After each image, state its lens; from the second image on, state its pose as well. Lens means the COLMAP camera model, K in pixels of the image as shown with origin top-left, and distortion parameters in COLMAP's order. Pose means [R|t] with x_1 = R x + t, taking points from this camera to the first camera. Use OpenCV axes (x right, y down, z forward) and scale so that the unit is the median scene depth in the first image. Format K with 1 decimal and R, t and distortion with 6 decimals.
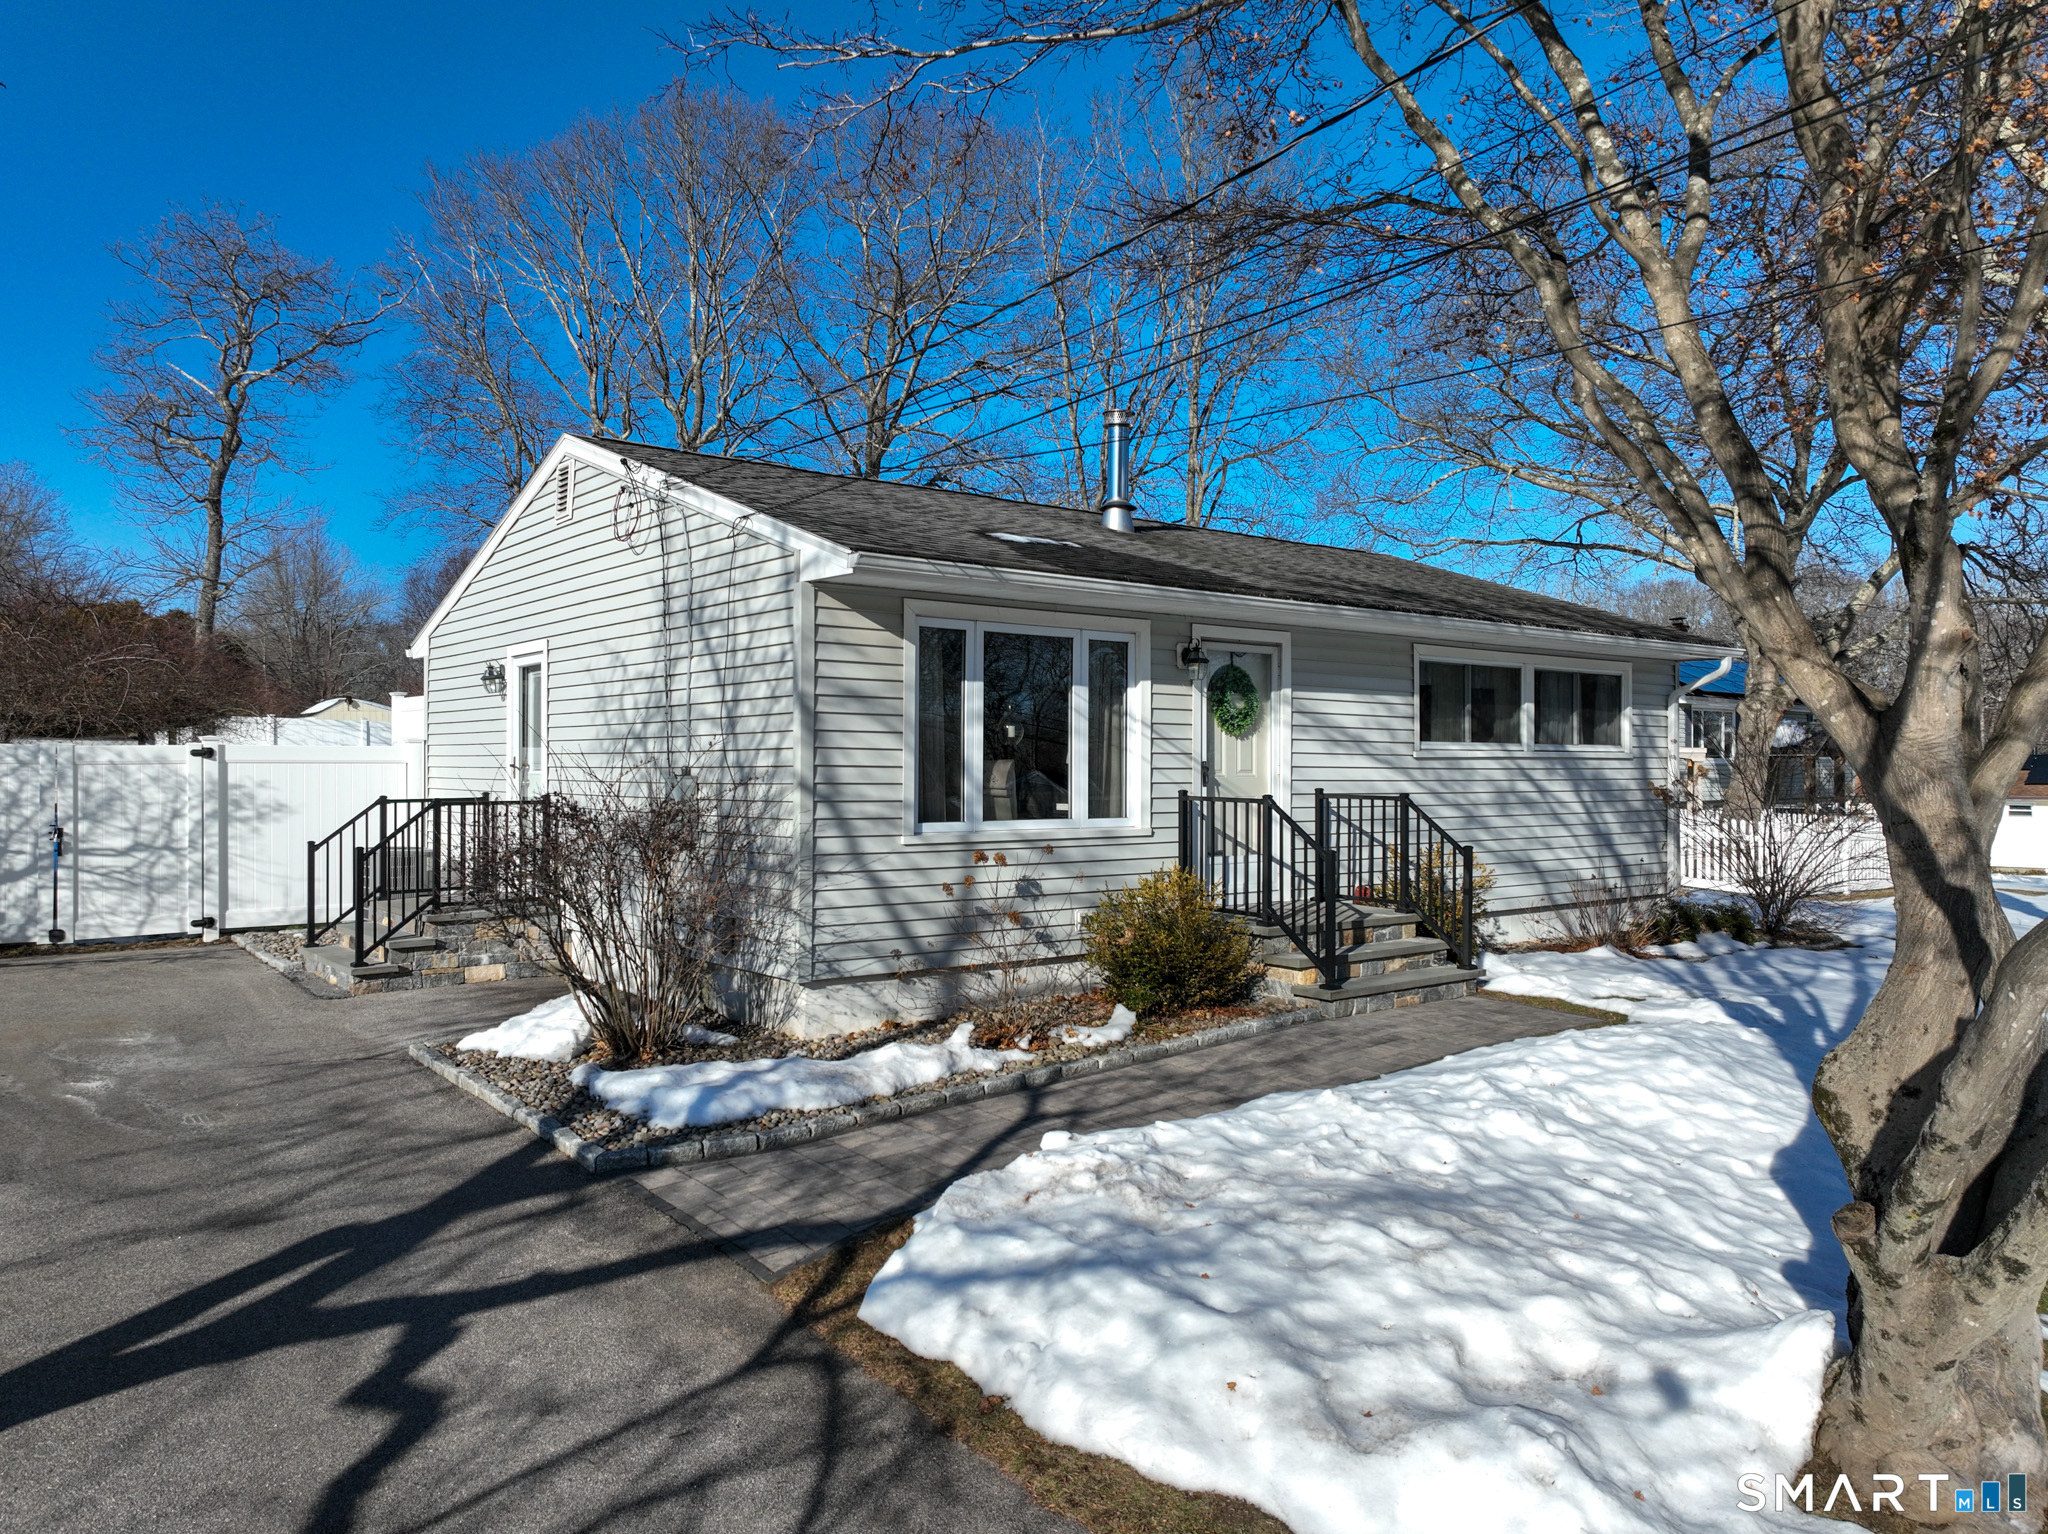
lens RADIAL K [[1437.7, 0, 991.4], [0, 1437.7, 753.5], [0, 0, 1]] dist [0.005280, 0.010285]
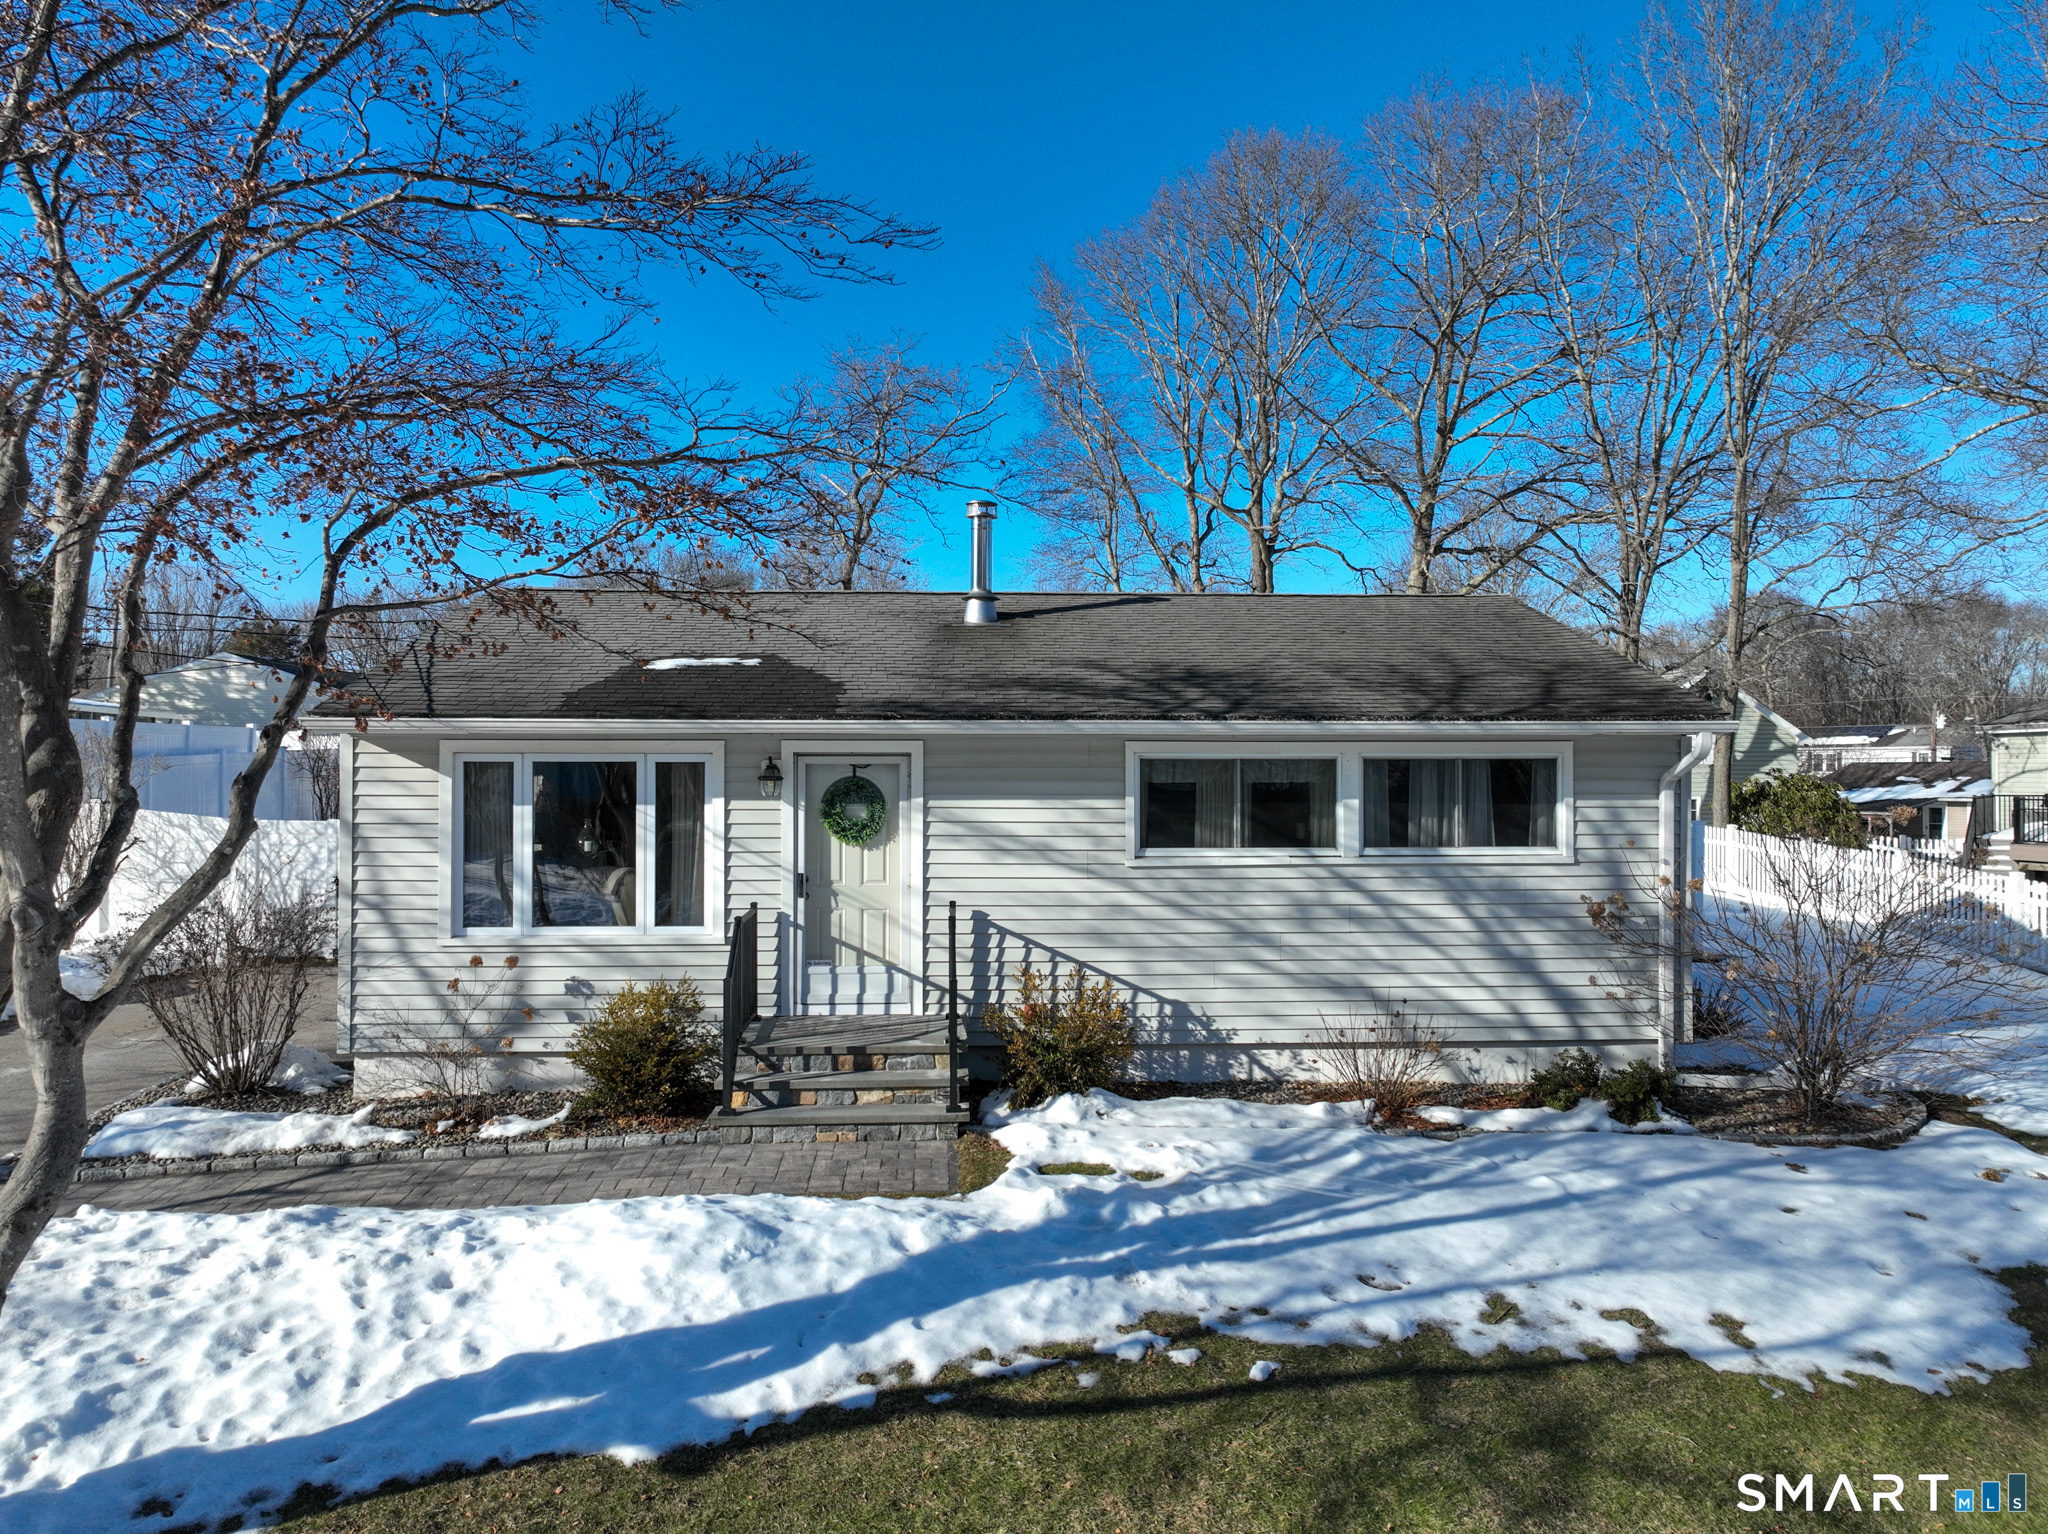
lens RADIAL K [[1437.7, 0, 1034.8], [0, 1437.7, 745.4], [0, 0, 1]] dist [0.005280, 0.010285]
pose [[0.822321, -0.010117, -0.568934, 0.931417], [0.007396, 0.999947, -0.007092, -0.082895], [0.568975, 0.001624, 0.822353, 0.266264]]
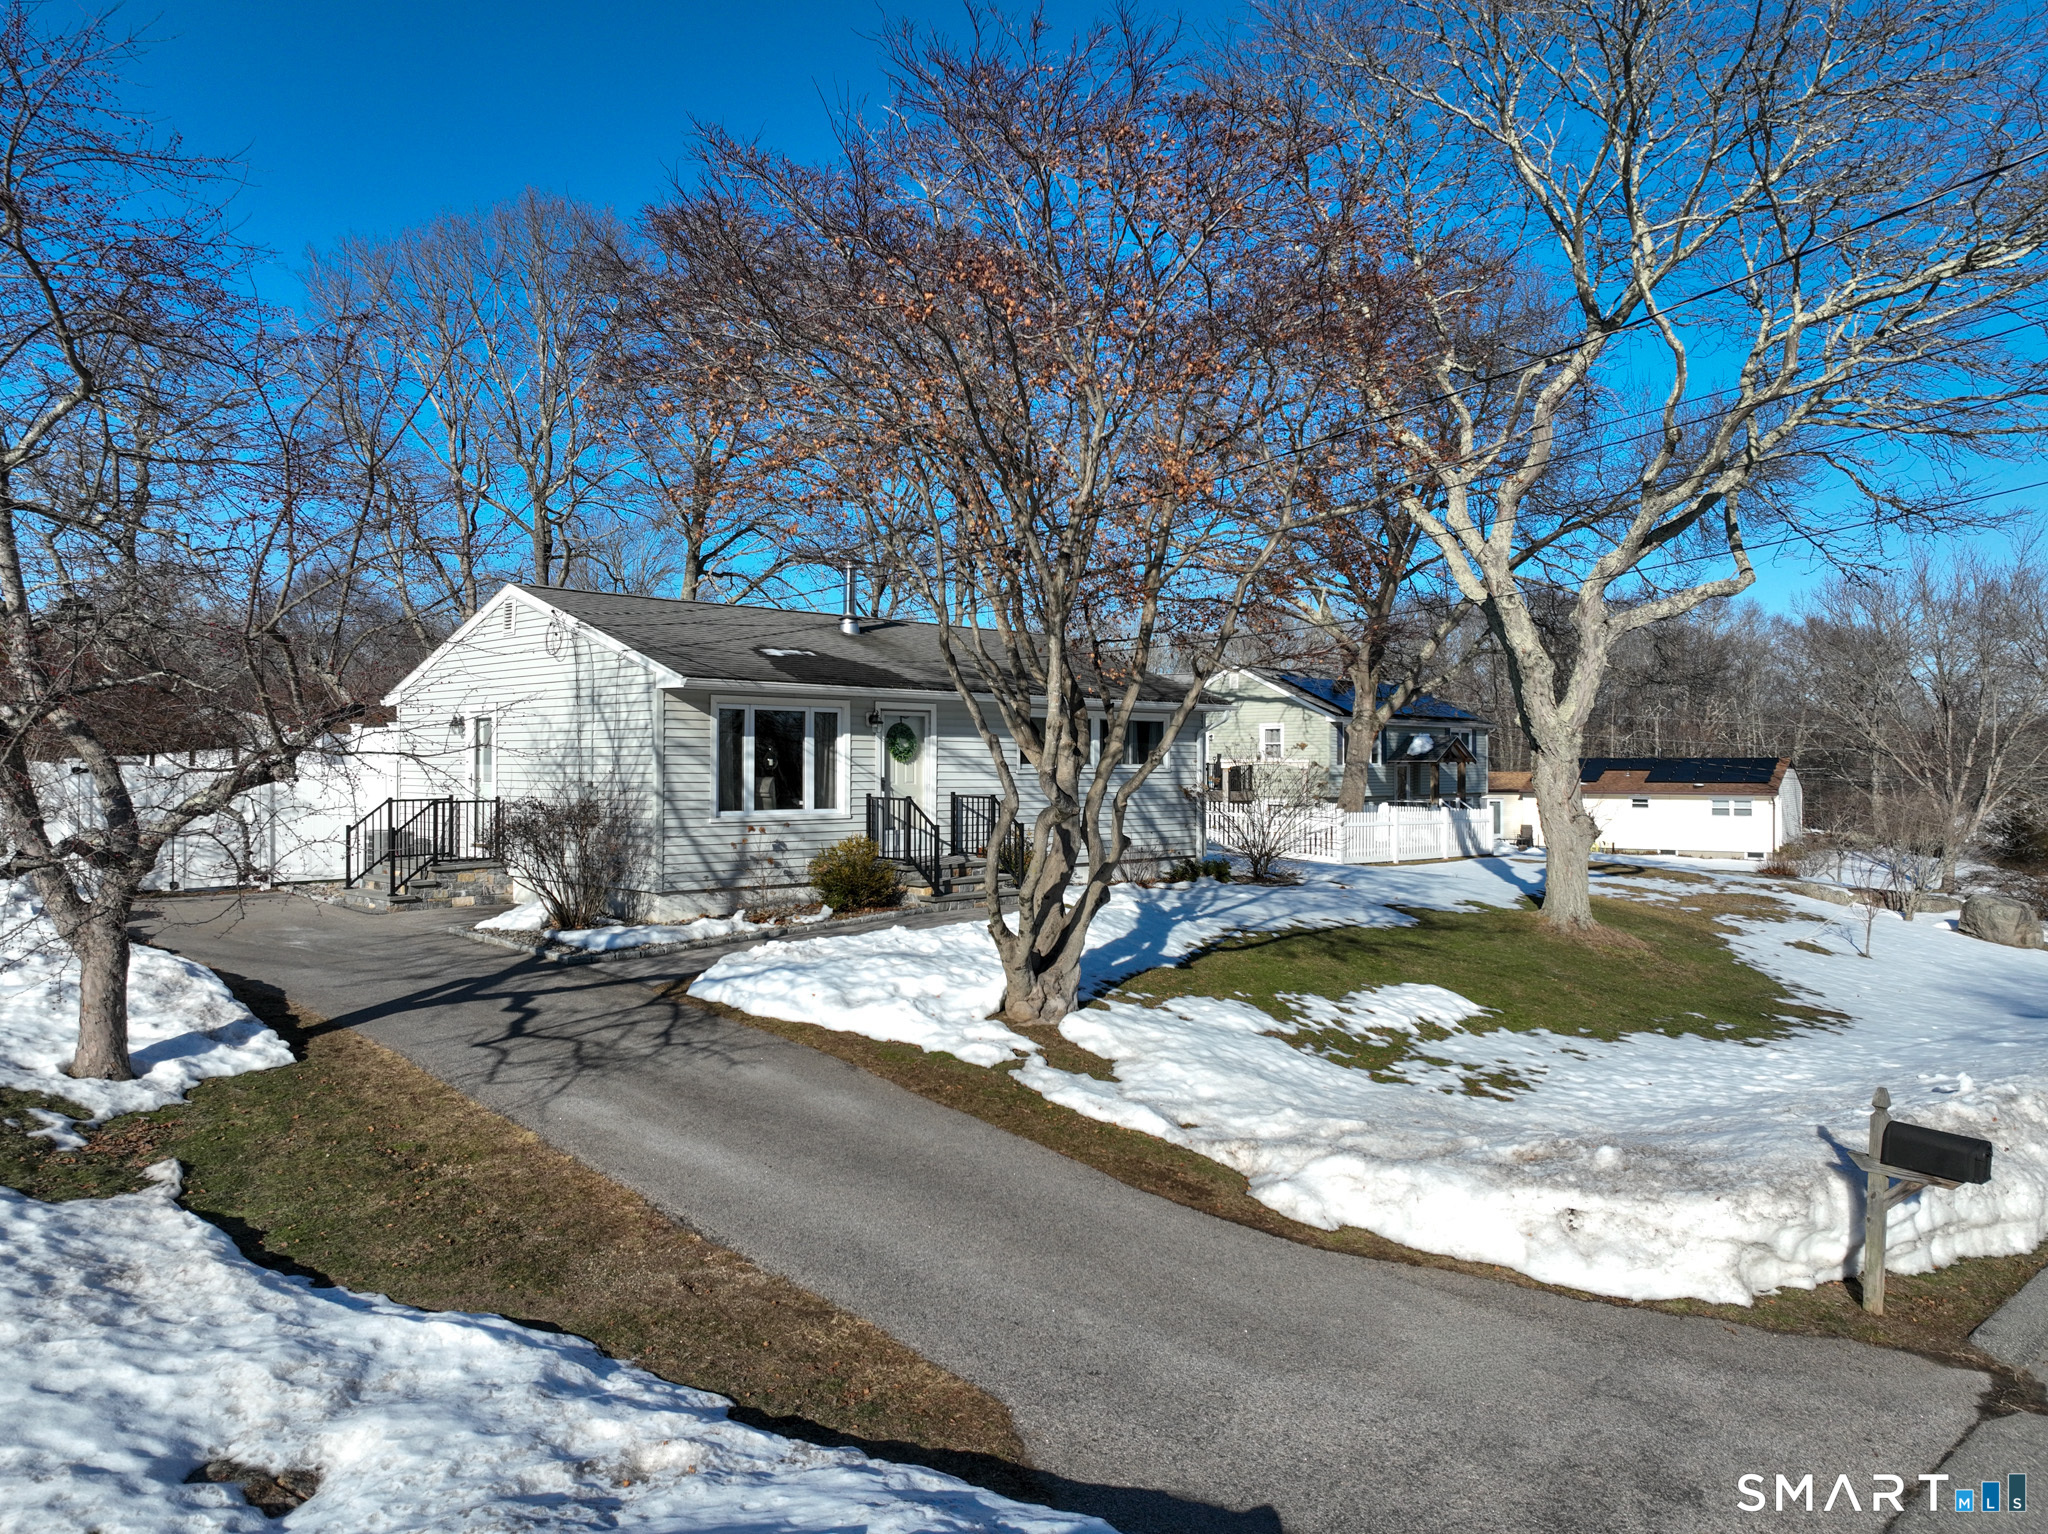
lens RADIAL K [[1437.7, 0, 1016.0], [0, 1437.7, 754.9], [0, 0, 1]] dist [0.005280, 0.010285]
pose [[0.991190, 0.001131, 0.132440, 0.080500], [-0.001567, 0.999994, 0.003187, -0.030852], [-0.132435, -0.003366, 0.991186, -0.864318]]
